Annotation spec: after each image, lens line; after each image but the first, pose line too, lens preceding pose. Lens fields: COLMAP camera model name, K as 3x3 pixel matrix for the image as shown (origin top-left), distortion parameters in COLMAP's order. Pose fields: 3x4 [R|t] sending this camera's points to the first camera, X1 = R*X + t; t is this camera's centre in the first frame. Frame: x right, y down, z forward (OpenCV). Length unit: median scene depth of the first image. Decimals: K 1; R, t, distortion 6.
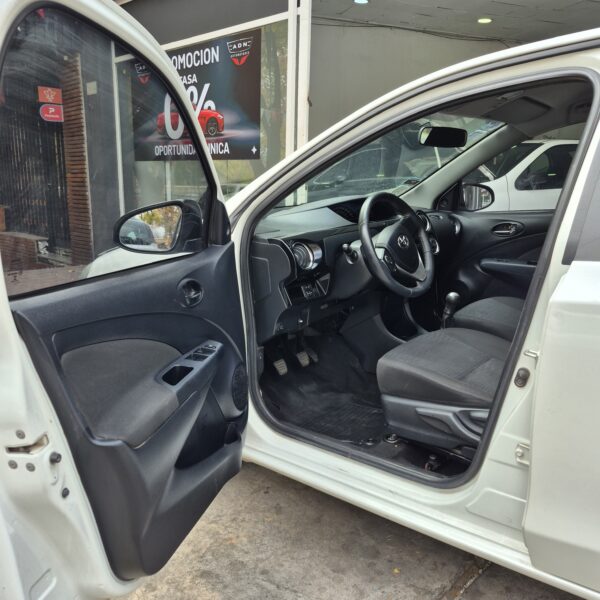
lens RADIAL K [[580.6, 0, 298.5], [0, 580.6, 299.1], [0, 0, 1]] dist [0.116183, -0.154731]
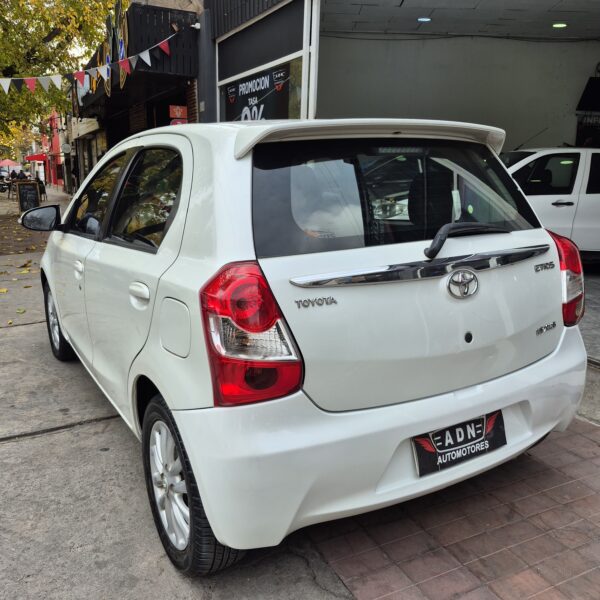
lens RADIAL K [[580.6, 0, 298.5], [0, 580.6, 299.1], [0, 0, 1]] dist [0.116183, -0.154731]
pose [[0.941151, 0.080705, -0.328210, 0.360230], [-0.074996, 0.996731, 0.030038, 0.005755], [0.329562, -0.003656, 0.944127, -0.161737]]
